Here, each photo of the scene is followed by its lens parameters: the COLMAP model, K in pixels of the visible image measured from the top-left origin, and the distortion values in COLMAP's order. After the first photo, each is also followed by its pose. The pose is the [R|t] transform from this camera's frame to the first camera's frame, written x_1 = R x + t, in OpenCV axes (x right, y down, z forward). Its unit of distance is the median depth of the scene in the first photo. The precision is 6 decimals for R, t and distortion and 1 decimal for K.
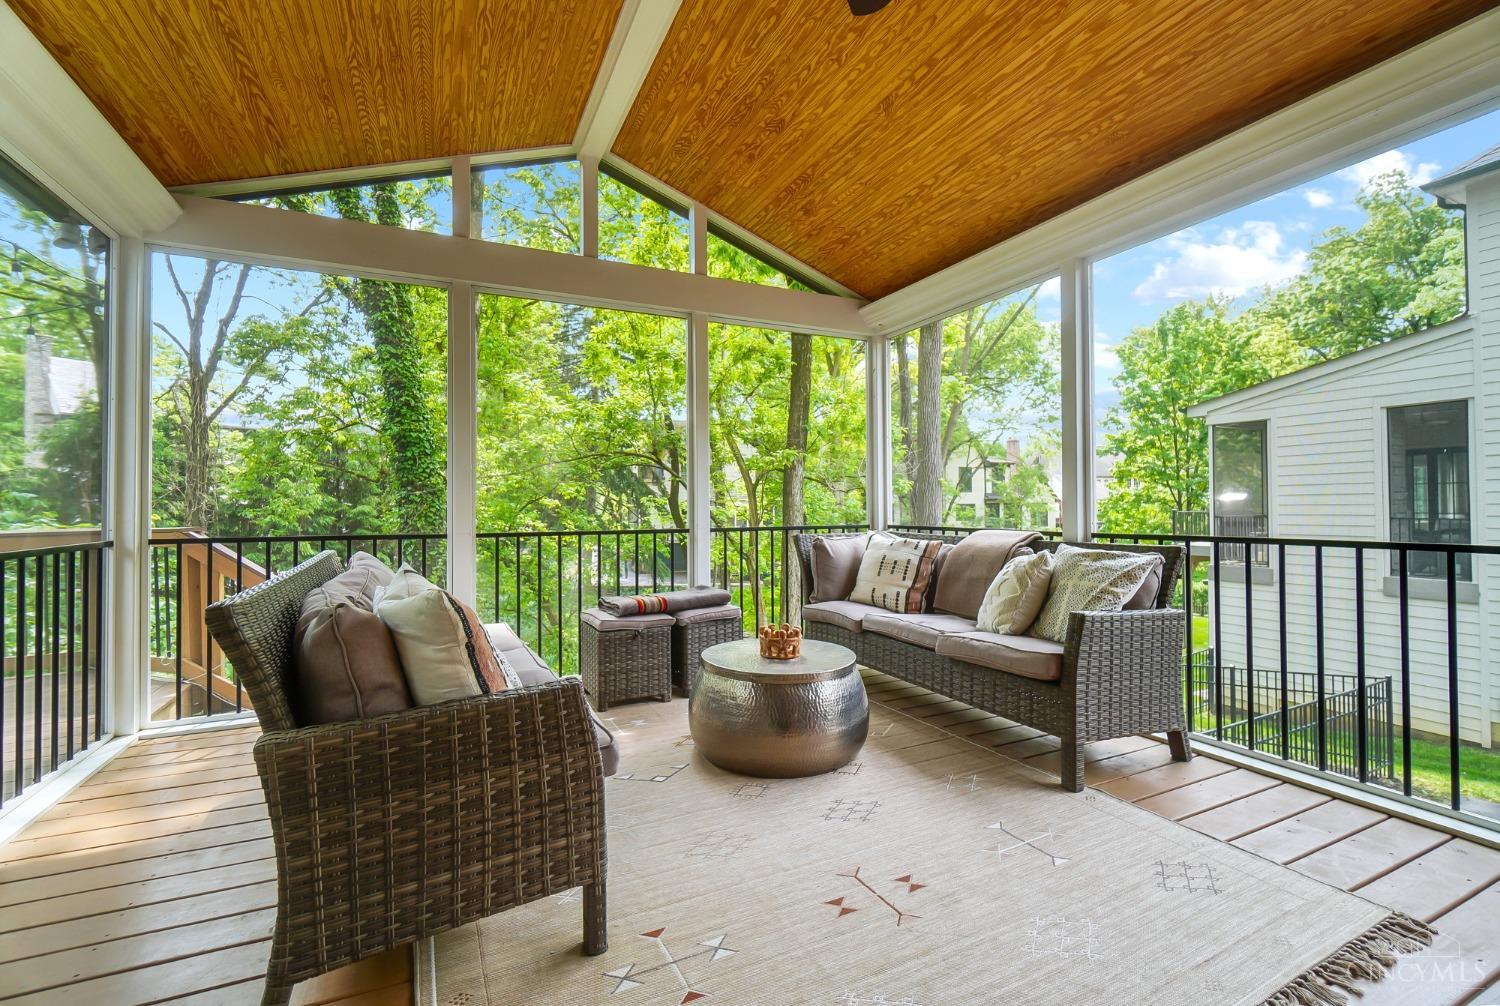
lens RADIAL K [[657.3, 0, 749.8], [0, 657.3, 497.9], [0, 0, 1]] dist [-0.012171, -0.000257]
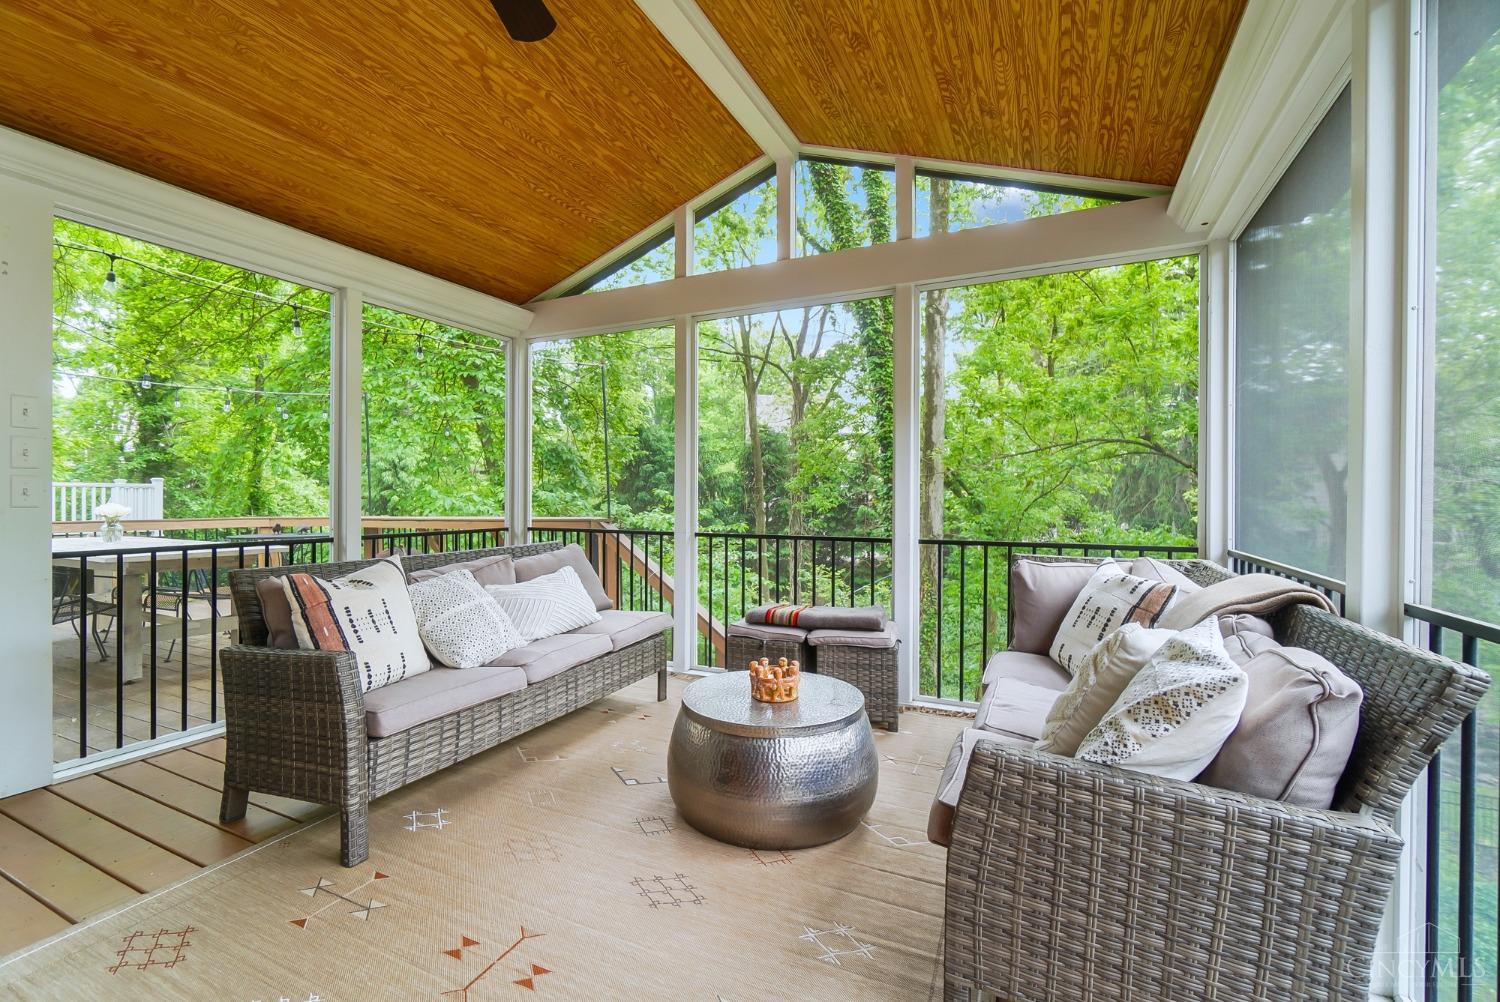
lens RADIAL K [[660.7, 0, 743.8], [0, 660.7, 501.1], [0, 0, 1]] dist [-0.003426, -0.001631]
pose [[0.611507, 0.012008, -0.791148, 0.575340], [0.003458, 0.999835, 0.017848, -0.022616], [0.791232, -0.013650, 0.611364, 0.373970]]
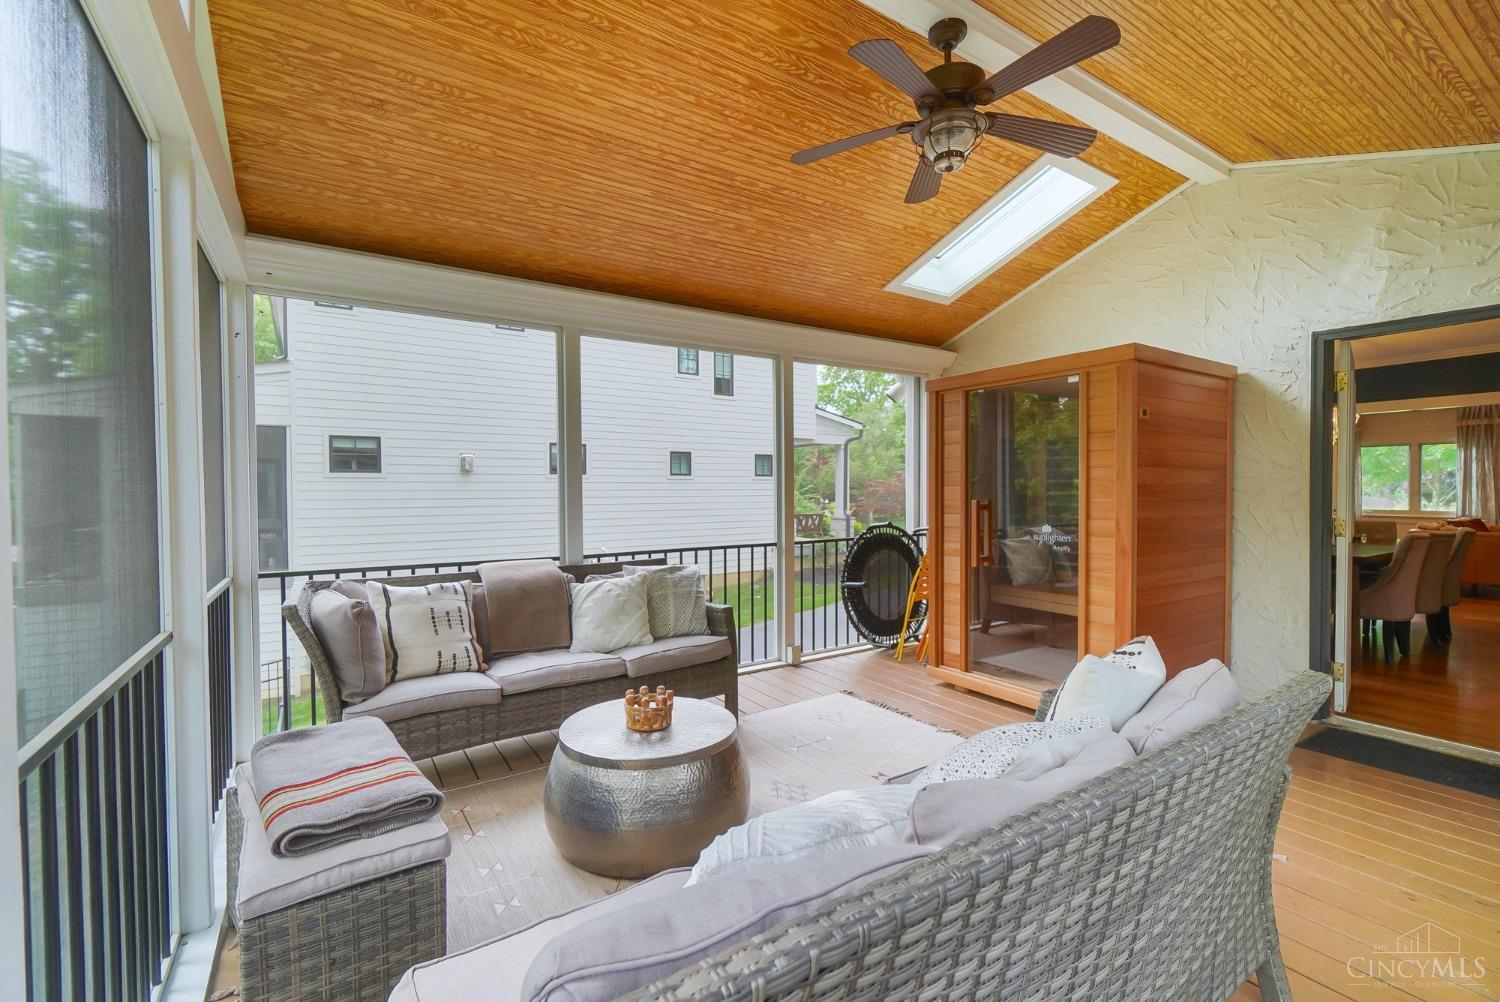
lens RADIAL K [[648.8, 0, 750.0], [0, 648.8, 501.0], [0, 0, 1]] dist [0.042903, -0.000502]
pose [[-0.130479, -0.004968, 0.991439, -0.709147], [-0.002067, 0.999987, 0.004739, -0.052433], [-0.991449, -0.001431, -0.130488, 0.813908]]
